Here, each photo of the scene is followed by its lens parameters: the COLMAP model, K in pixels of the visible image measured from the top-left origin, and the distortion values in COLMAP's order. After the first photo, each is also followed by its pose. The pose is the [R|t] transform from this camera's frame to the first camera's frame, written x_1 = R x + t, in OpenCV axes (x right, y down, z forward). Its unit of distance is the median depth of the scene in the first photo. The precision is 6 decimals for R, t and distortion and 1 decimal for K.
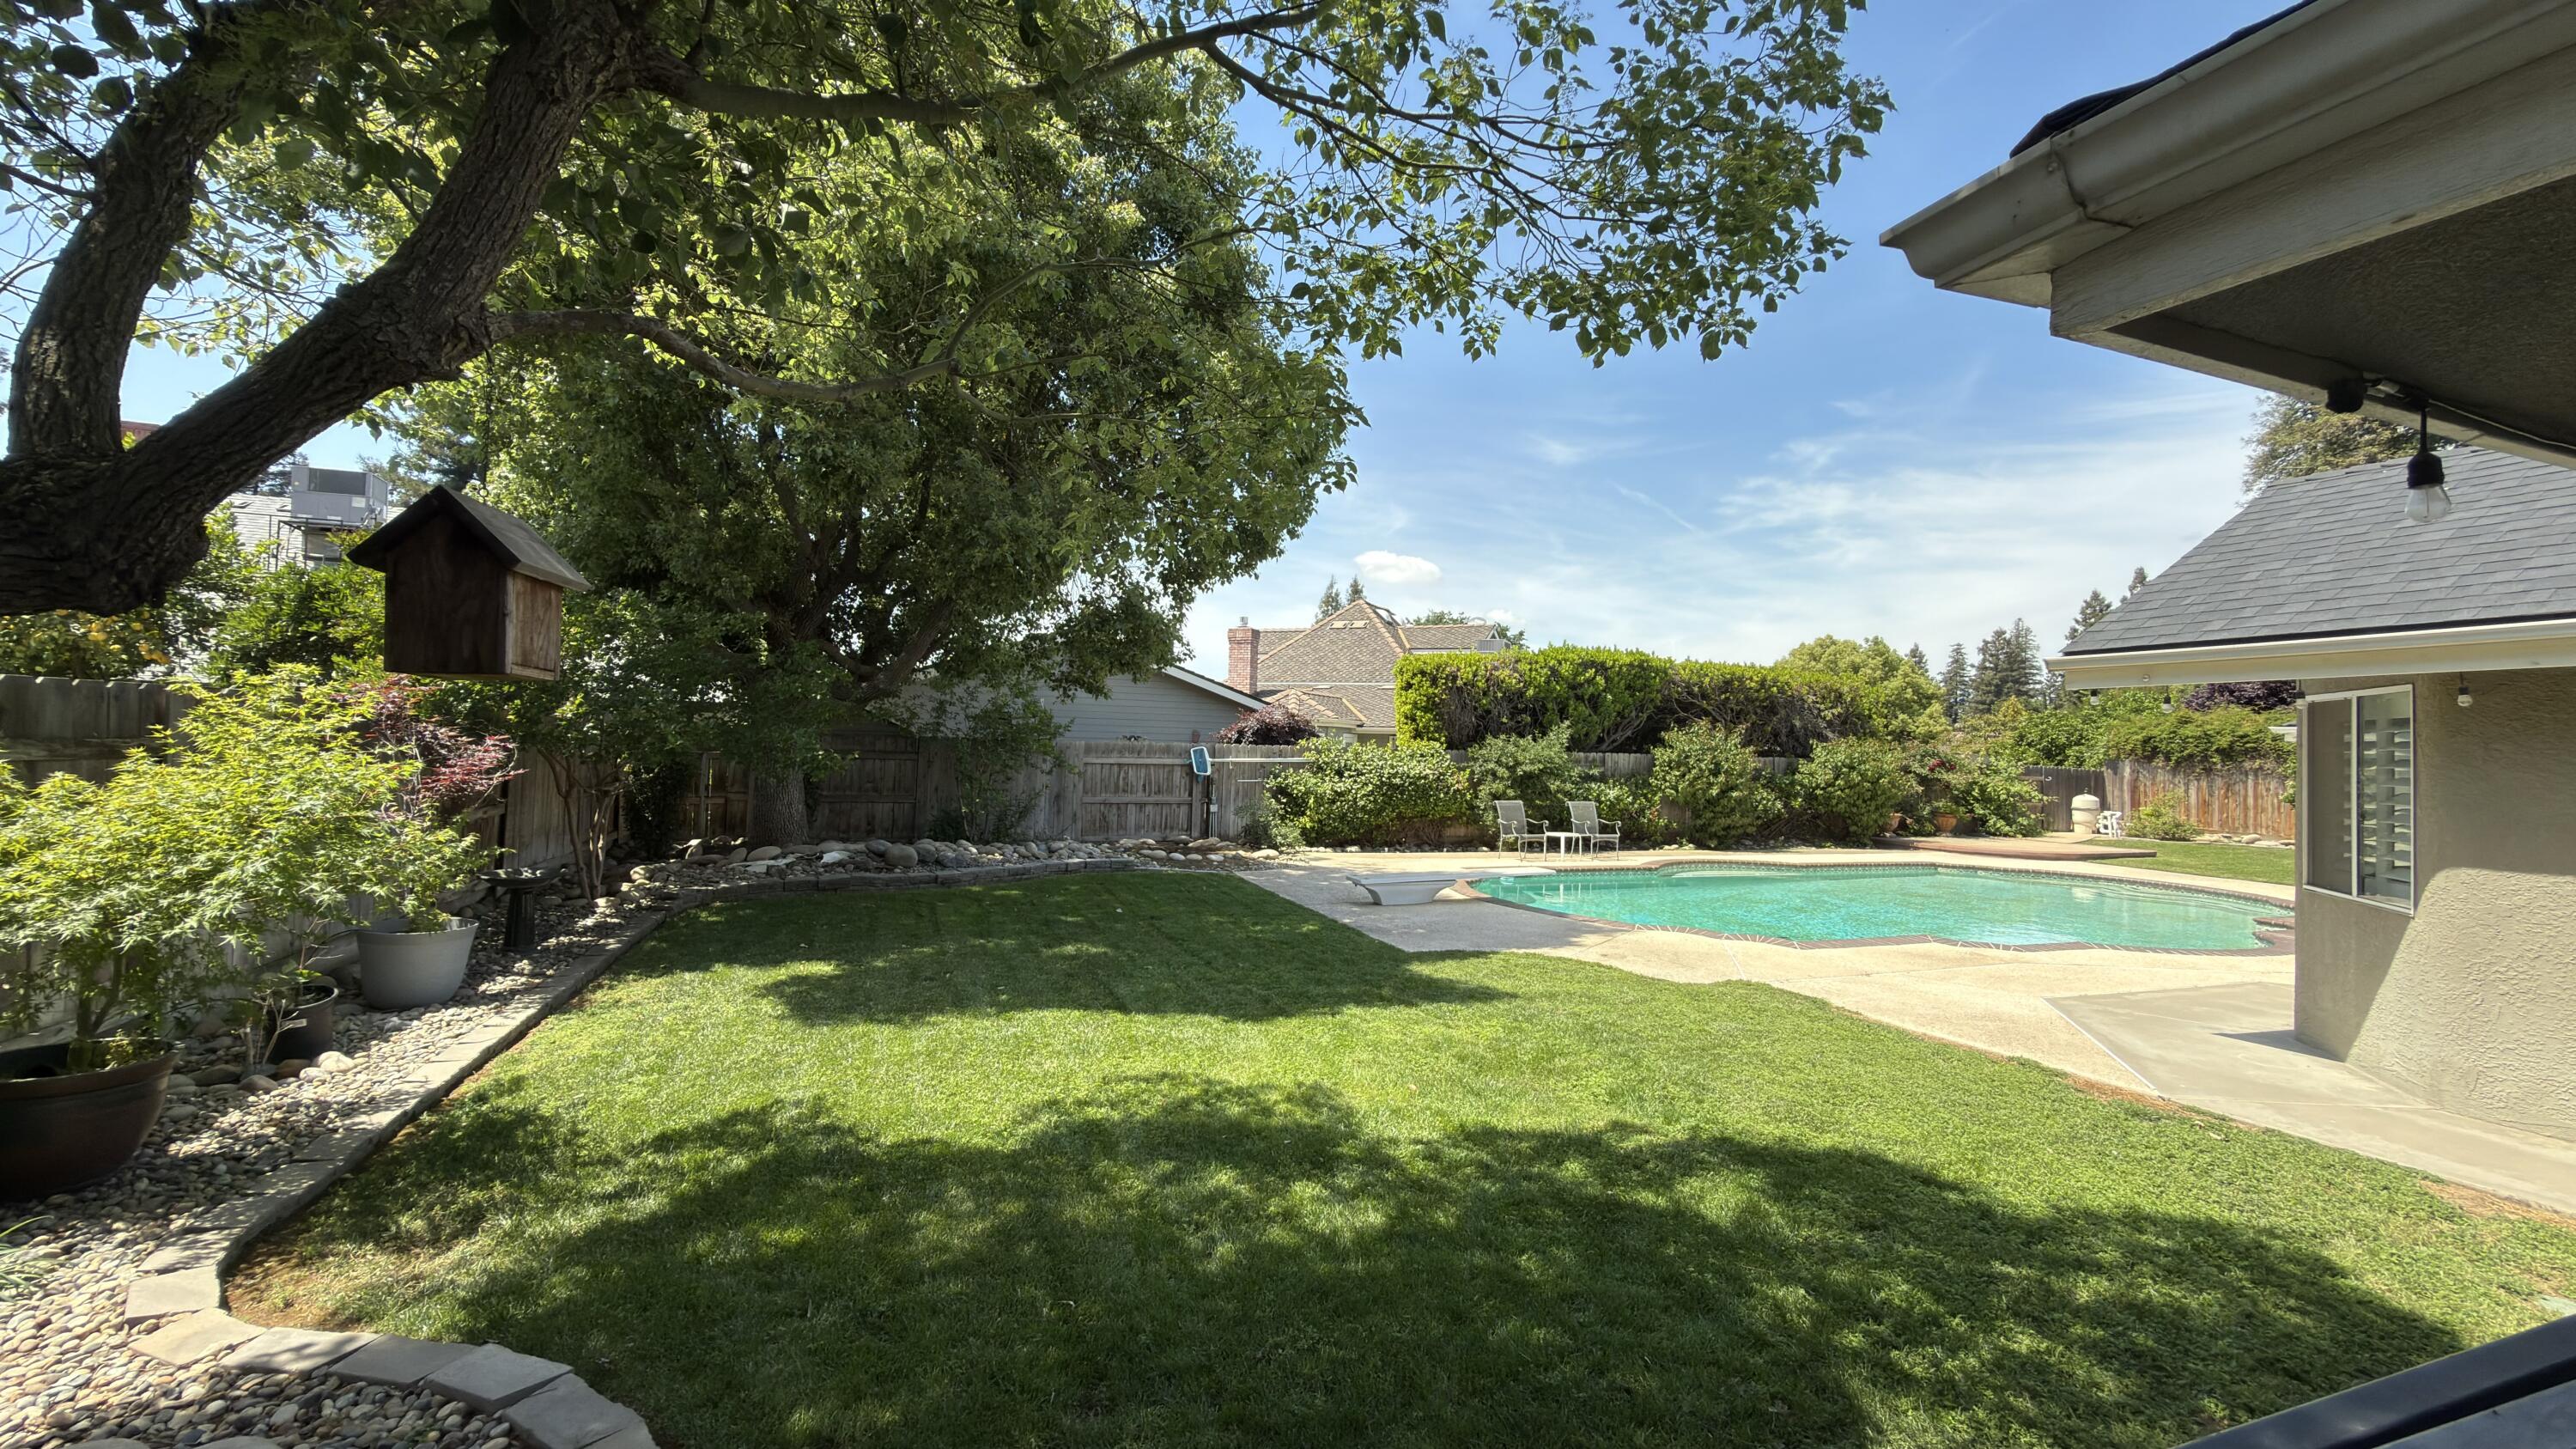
lens RADIAL K [[1015.9, 0, 1288.0], [0, 1015.9, 724.5], [0, 0, 1]] dist [-0.000412, 0.000063]
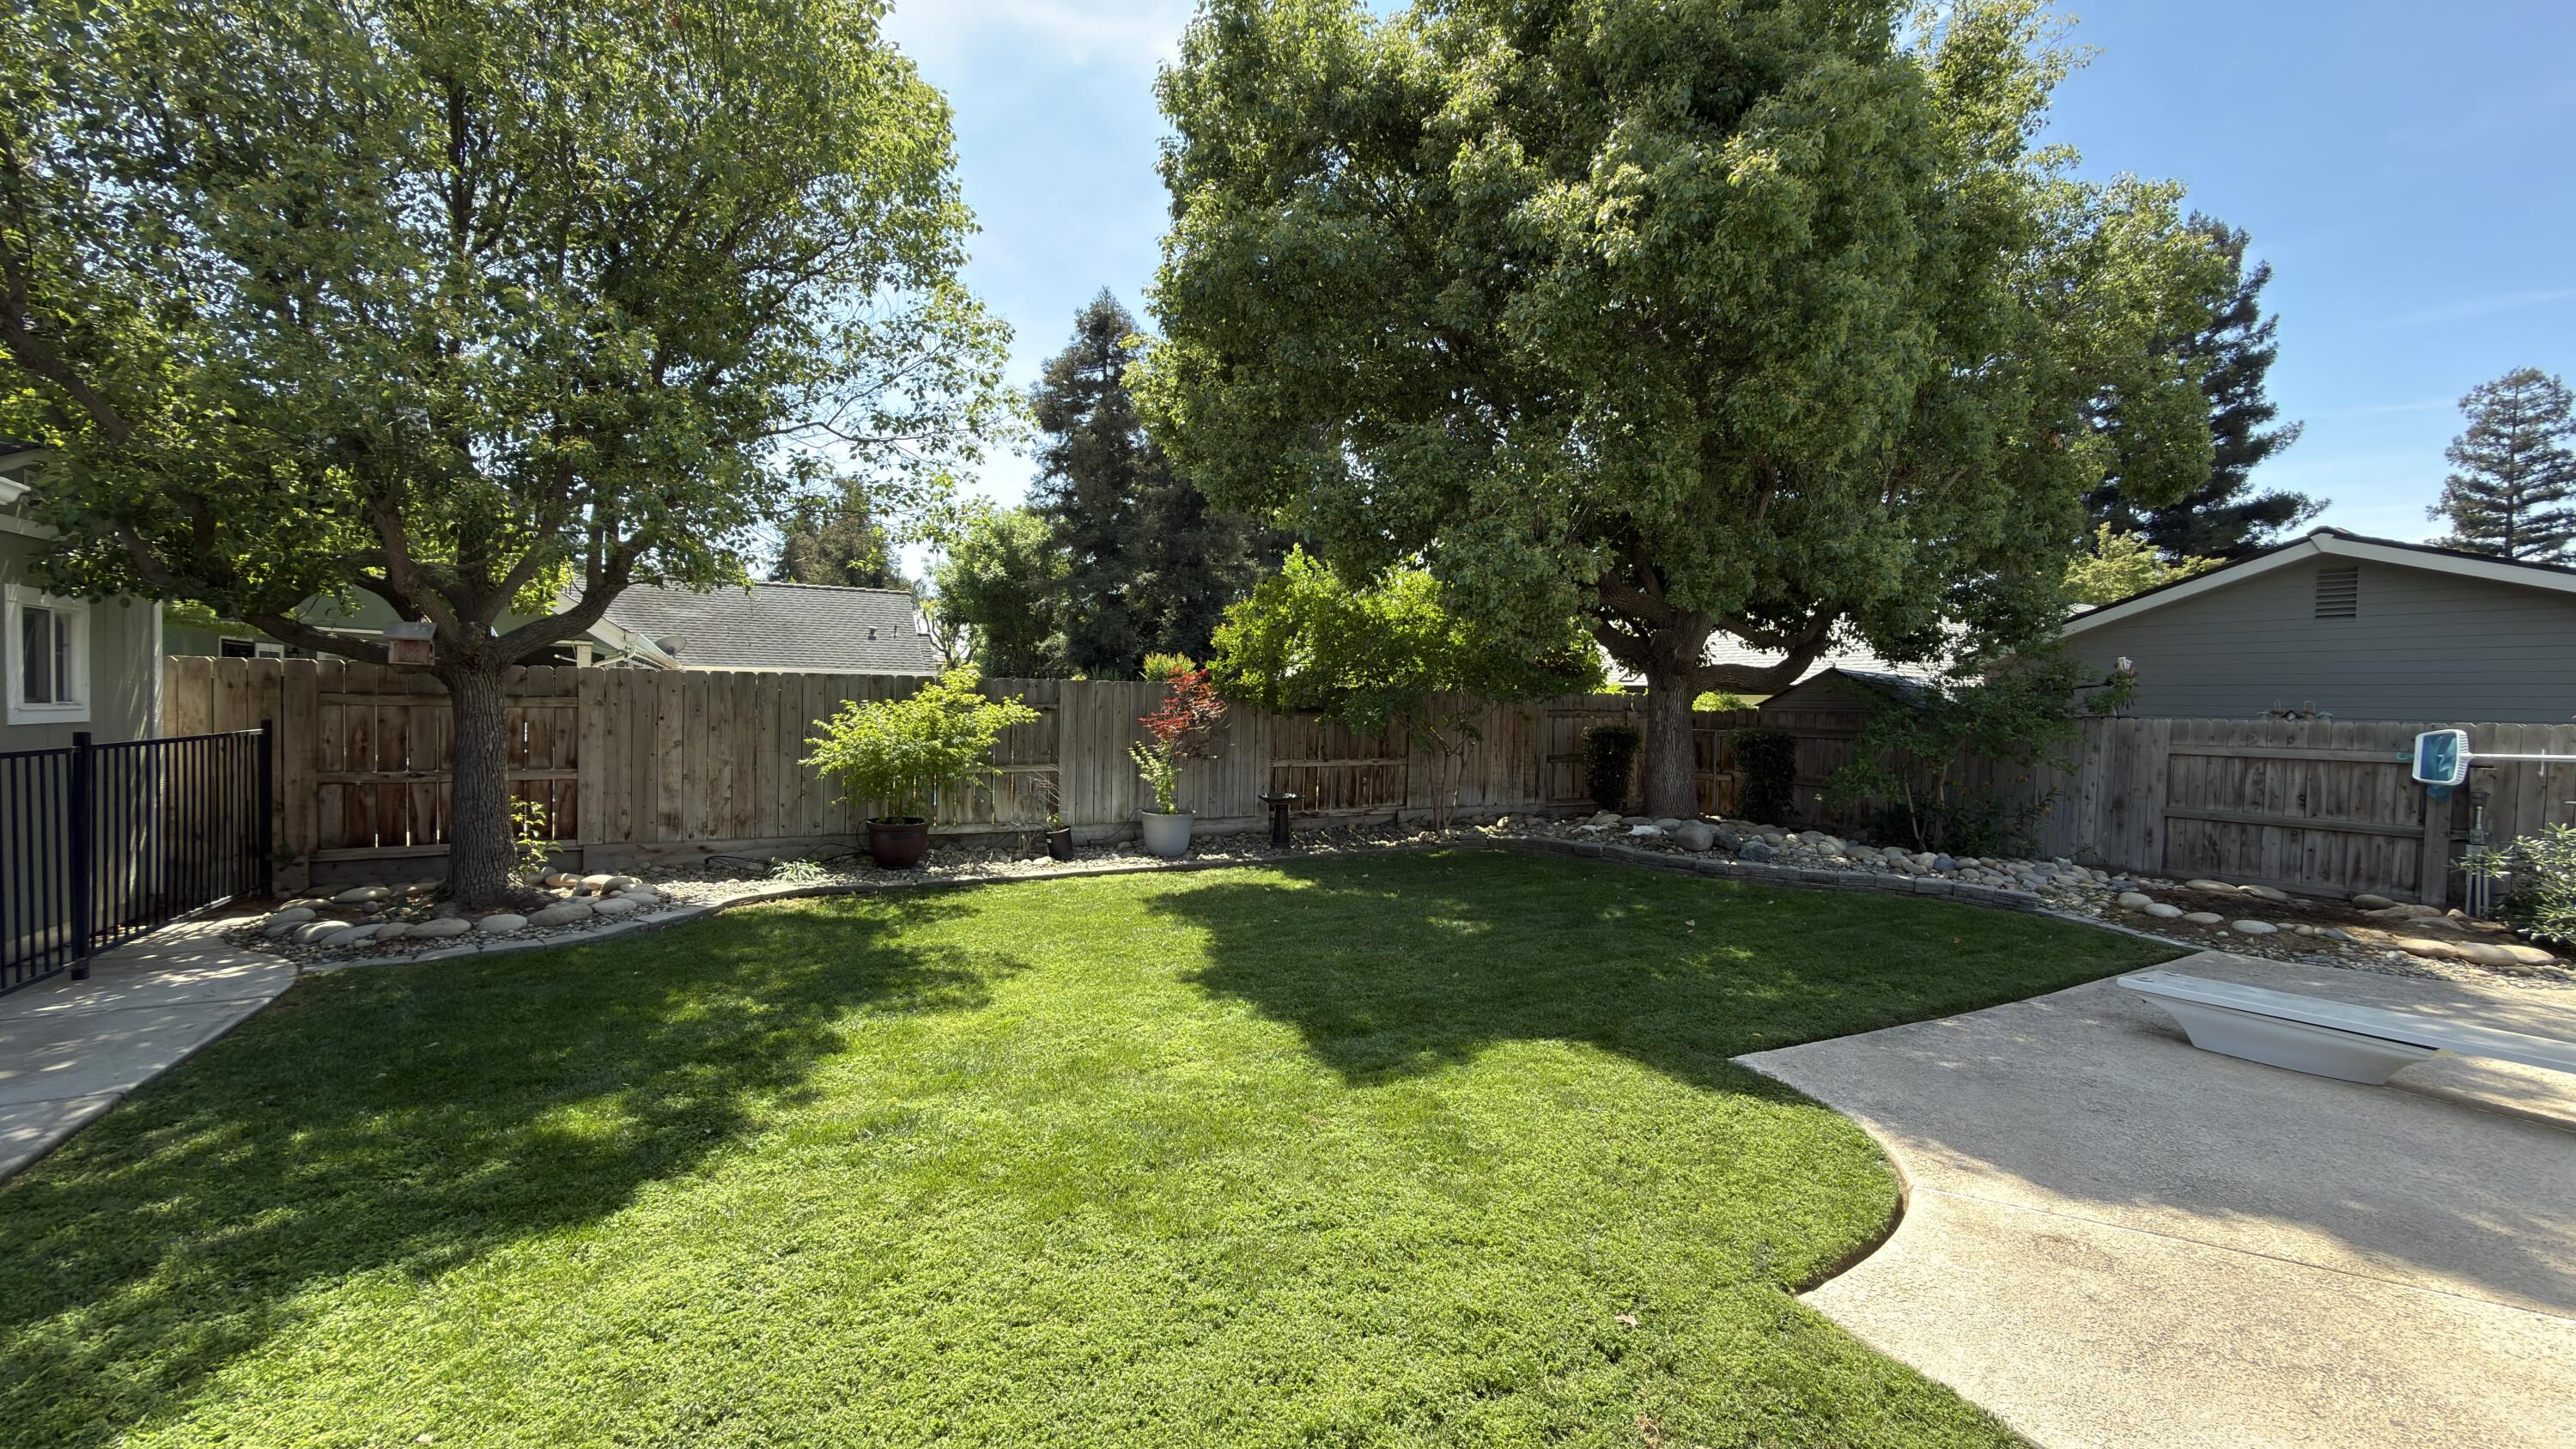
lens RADIAL K [[1015.9, 0, 1288.0], [0, 1015.9, 724.5], [0, 0, 1]] dist [-0.000412, 0.000063]
pose [[0.158077, -0.013420, -0.987336, 0.505388], [0.004317, 0.999907, -0.012900, 0.037172], [0.987417, -0.002223, 0.158120, 0.513960]]
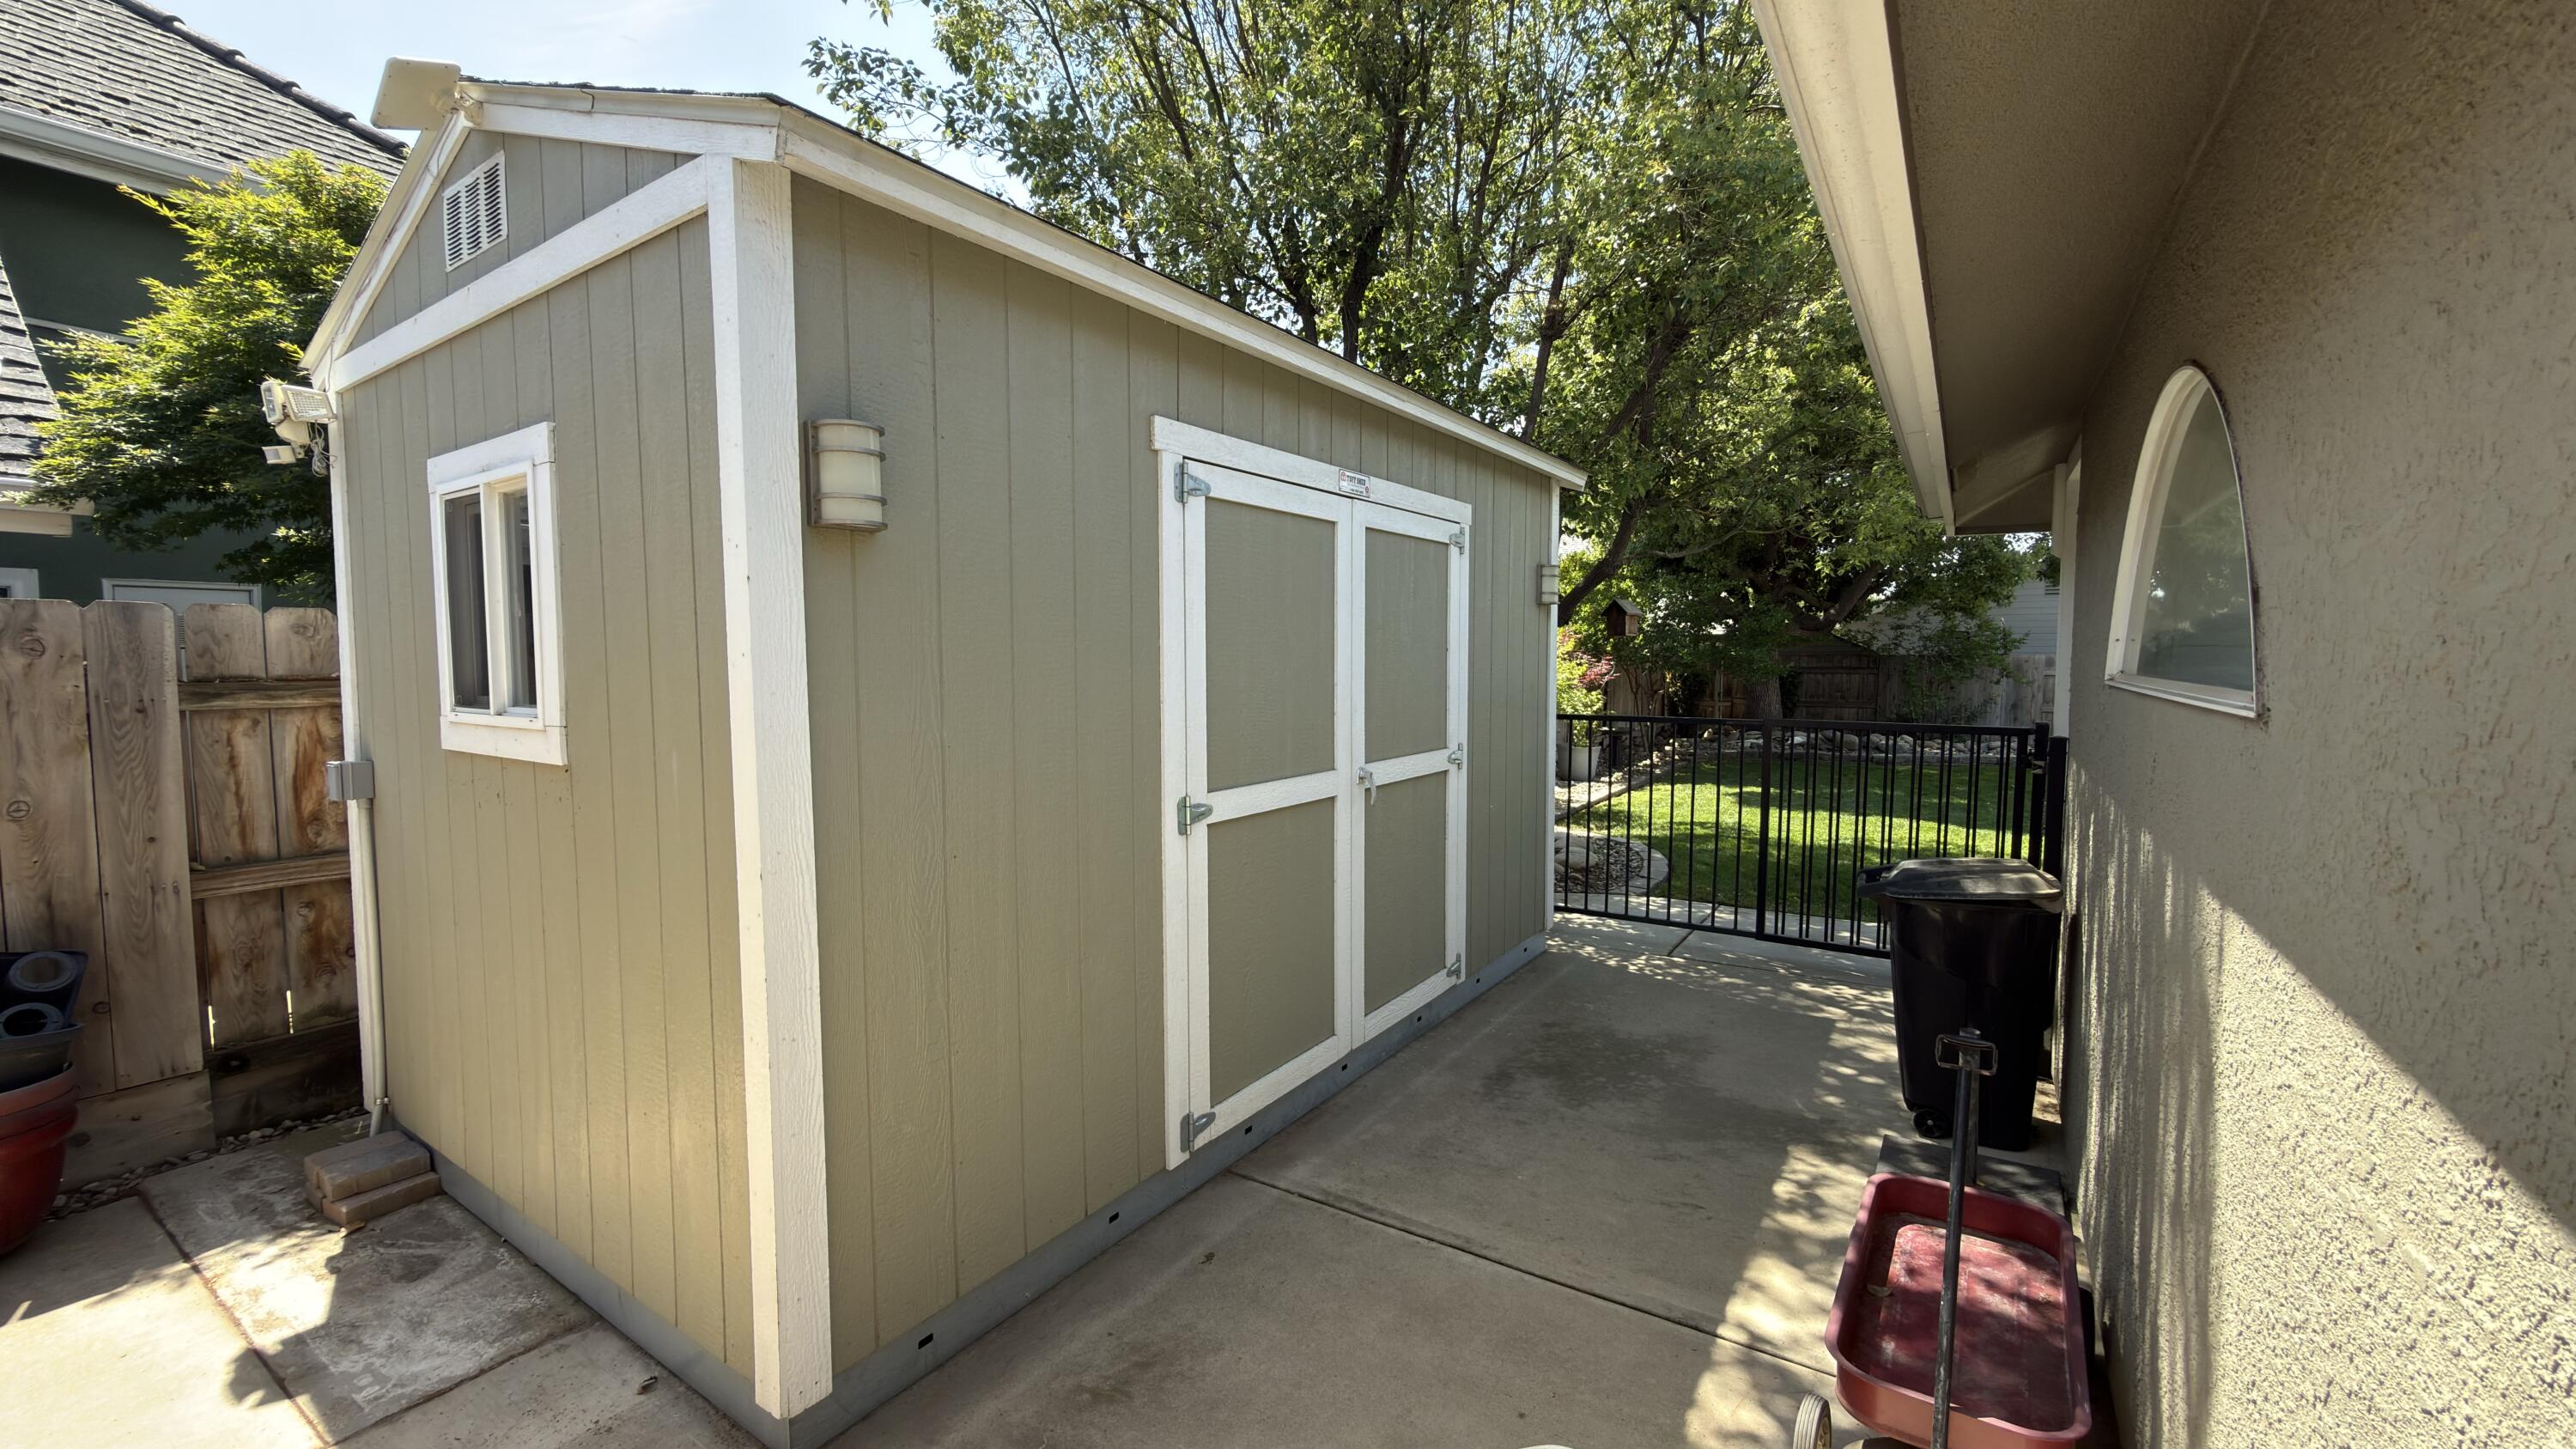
lens RADIAL K [[1015.9, 0, 1288.0], [0, 1015.9, 724.5], [0, 0, 1]] dist [-0.000412, 0.000063]
pose [[0.583526, 0.026252, -0.811670, 0.312367], [0.029082, 0.998161, 0.053191, 0.013251], [0.811574, -0.054643, 0.581689, -0.439826]]
